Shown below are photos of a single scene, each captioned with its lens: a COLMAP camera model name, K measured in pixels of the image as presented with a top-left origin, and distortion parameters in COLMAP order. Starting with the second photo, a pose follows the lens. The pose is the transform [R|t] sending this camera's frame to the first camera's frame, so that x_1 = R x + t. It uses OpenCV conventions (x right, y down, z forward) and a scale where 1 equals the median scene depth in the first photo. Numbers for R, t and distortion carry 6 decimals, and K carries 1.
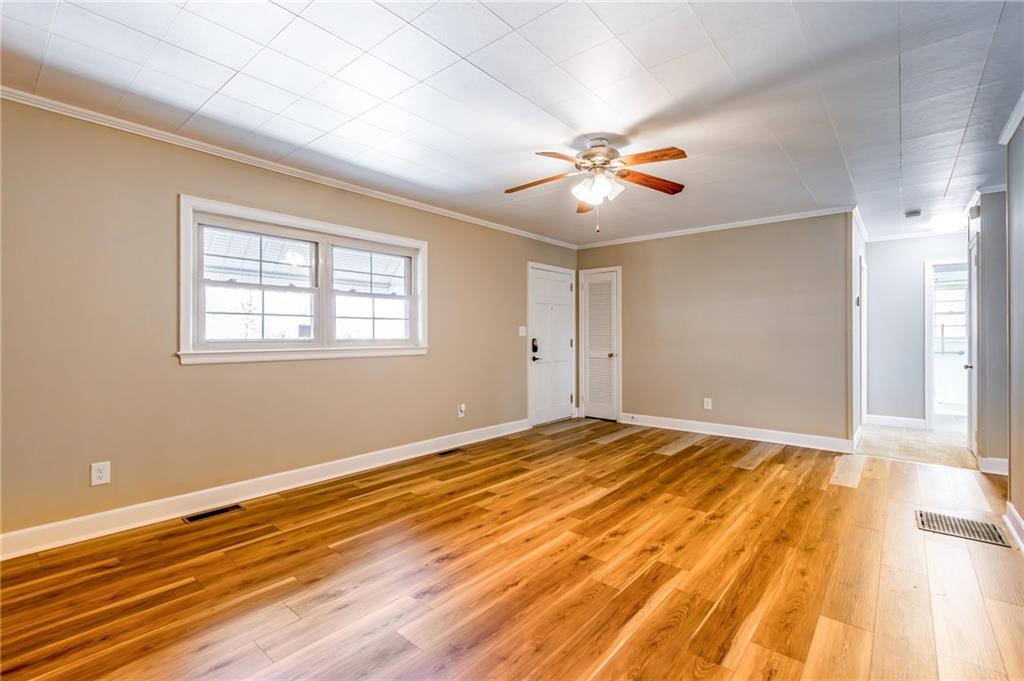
lens RADIAL K [[457.7, 0, 517.6], [0, 457.7, 335.2], [0, 0, 1]] dist [-0.000585, -0.000486]
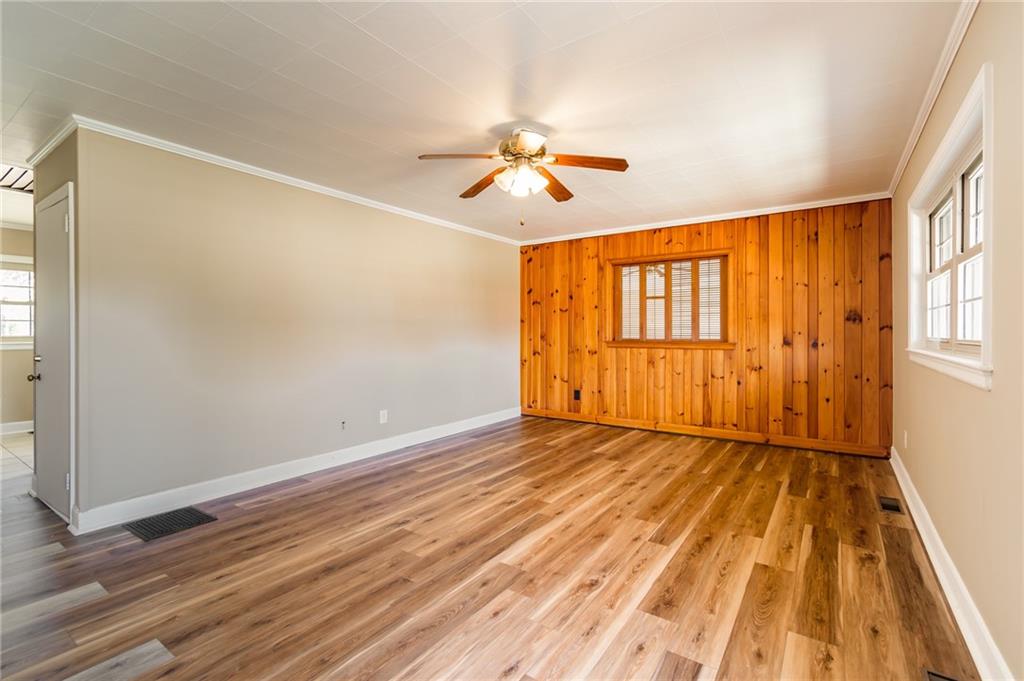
lens RADIAL K [[457.7, 0, 517.6], [0, 457.7, 335.2], [0, 0, 1]] dist [-0.000585, -0.000486]
pose [[-0.995718, 0.001474, -0.092429, 0.269037], [0.000871, 0.999978, 0.006562, -0.001781], [0.092437, 0.006454, -0.995698, 1.920425]]
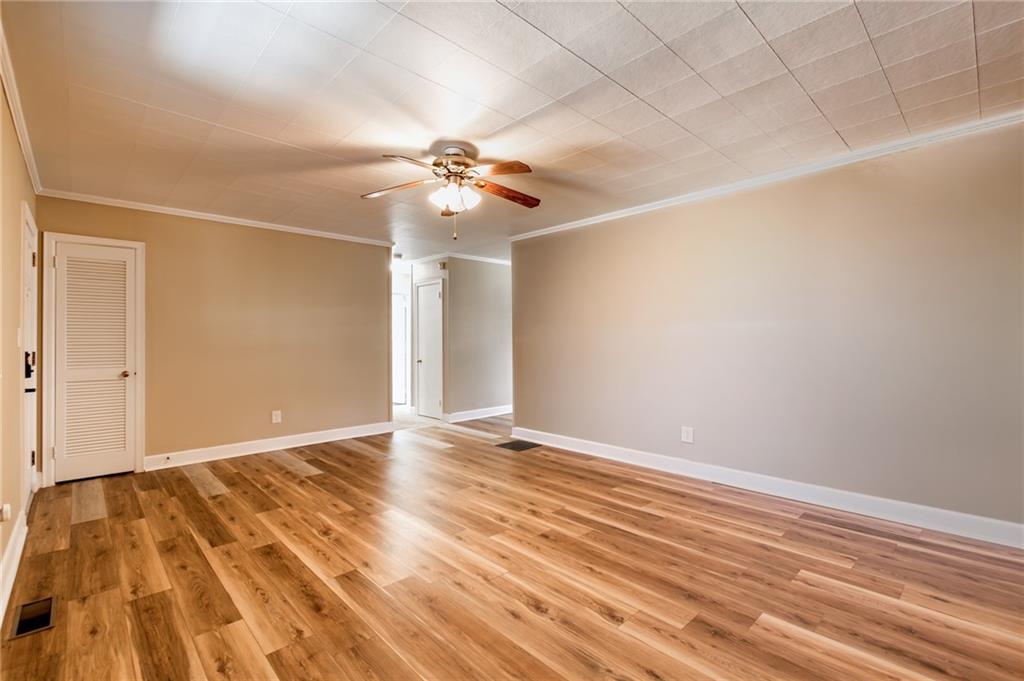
lens RADIAL K [[457.7, 0, 517.6], [0, 457.7, 335.2], [0, 0, 1]] dist [-0.000585, -0.000486]
pose [[0.106724, 0.006544, 0.994267, -0.795408], [0.006391, 0.999953, -0.007267, -0.007386], [-0.994268, 0.007130, 0.106677, 0.744239]]
